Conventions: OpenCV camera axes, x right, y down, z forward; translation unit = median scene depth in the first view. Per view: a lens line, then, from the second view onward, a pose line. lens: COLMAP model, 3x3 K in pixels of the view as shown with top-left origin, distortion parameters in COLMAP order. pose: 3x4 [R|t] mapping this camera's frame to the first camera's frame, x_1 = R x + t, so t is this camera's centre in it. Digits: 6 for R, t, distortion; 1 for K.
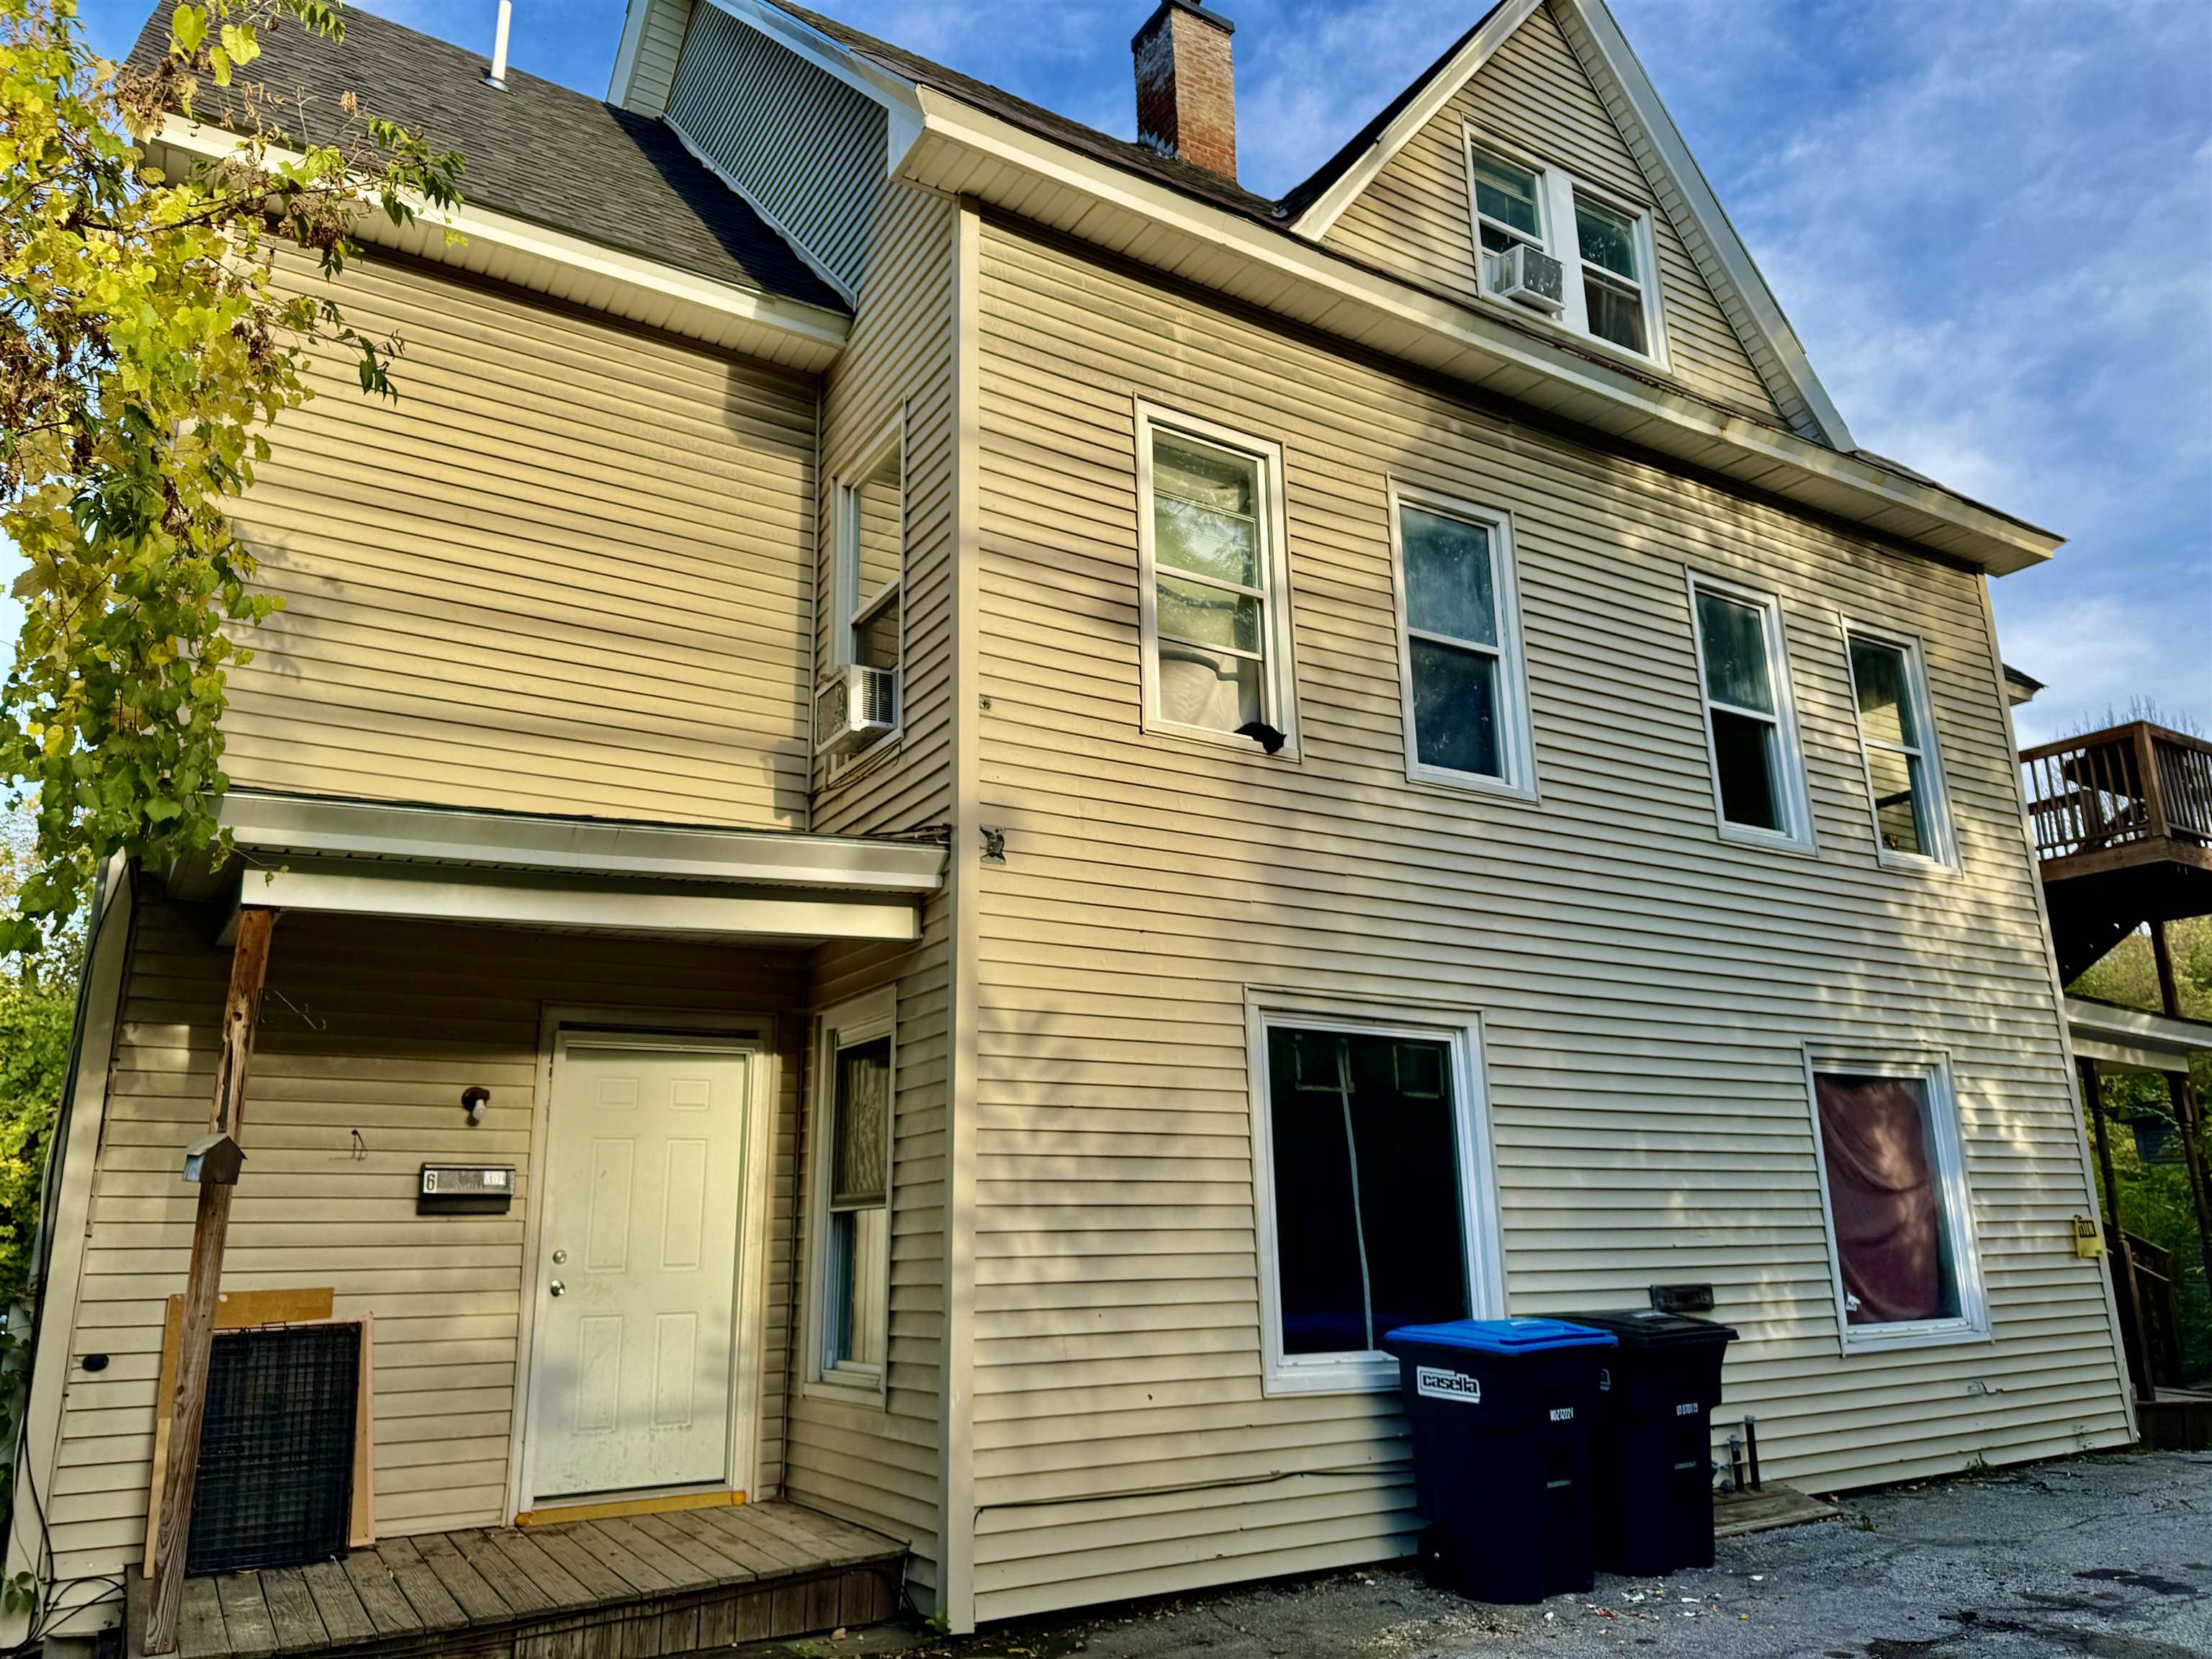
lens RADIAL K [[1557.7, 0, 1106.0], [0, 1557.7, 829.5], [0, 0, 1]] dist [0.099125, -0.169772]
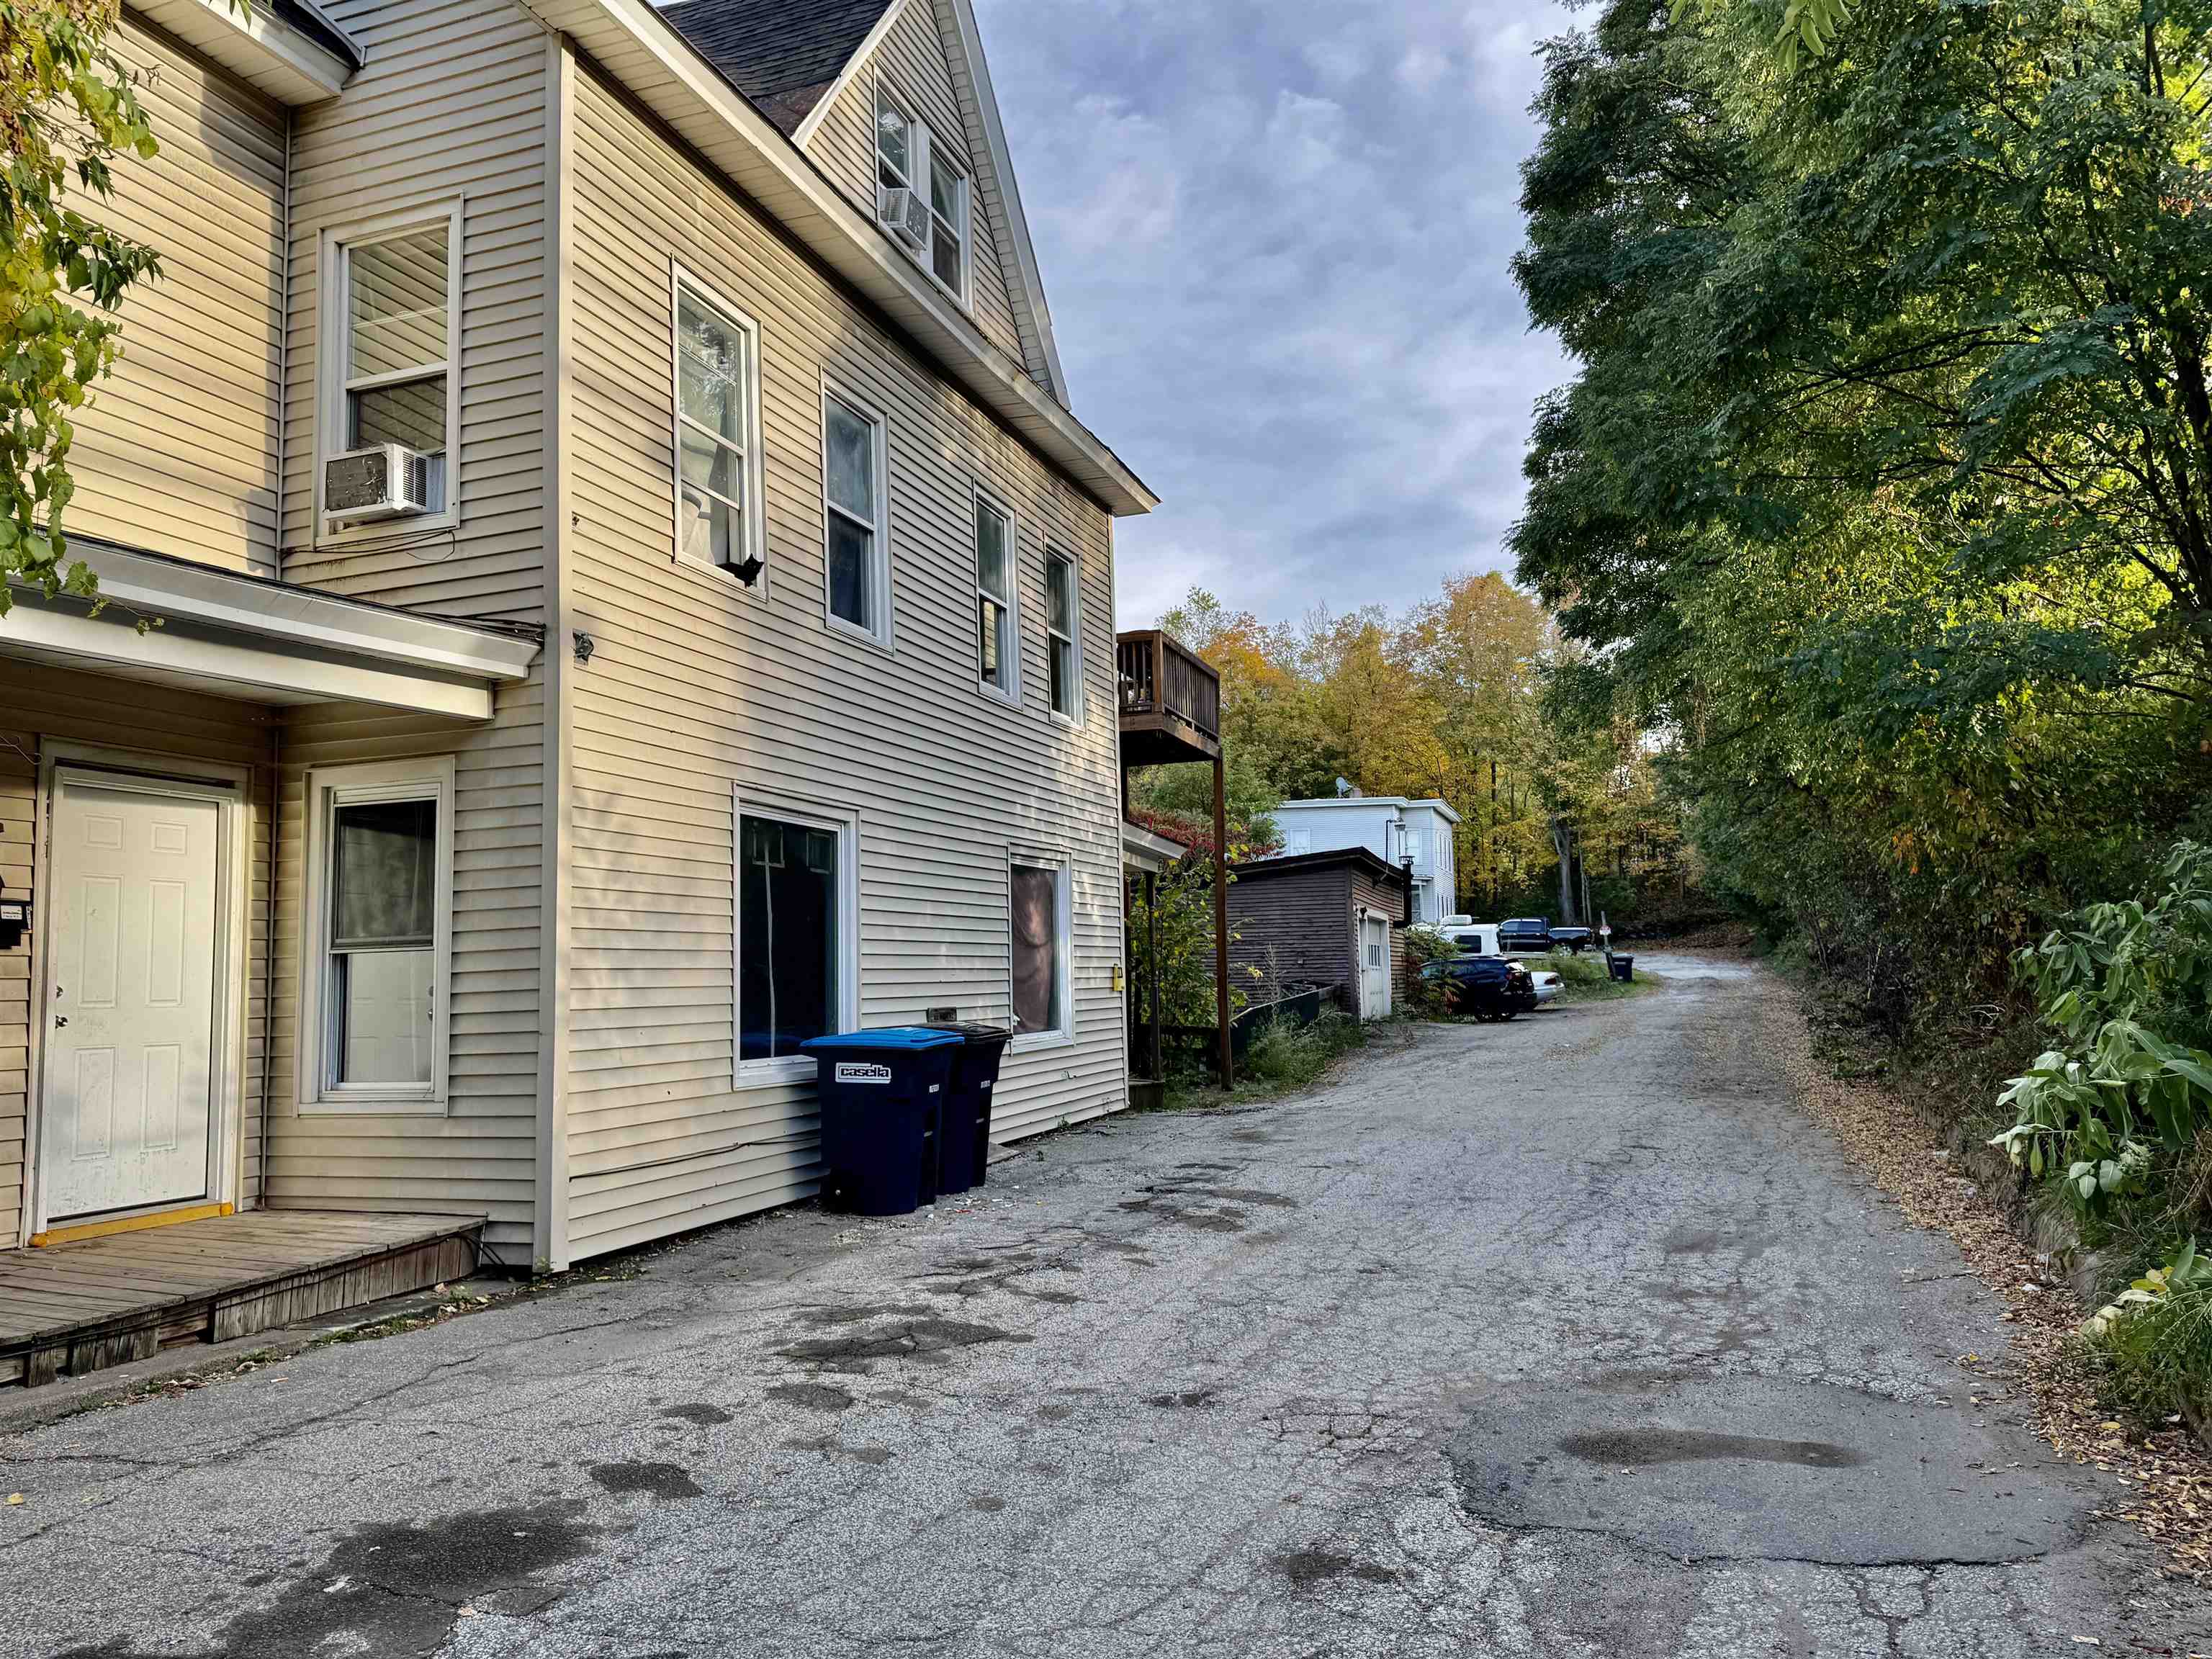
lens RADIAL K [[1520.3, 0, 1106.3], [0, 1520.3, 862.7], [0, 0, 1]] dist [0.049526, -0.067058]
pose [[0.775793, 0.046616, 0.629263, -0.414557], [-0.151139, 0.981965, 0.113589, -0.018581], [-0.612619, -0.183228, 0.768847, -0.126790]]
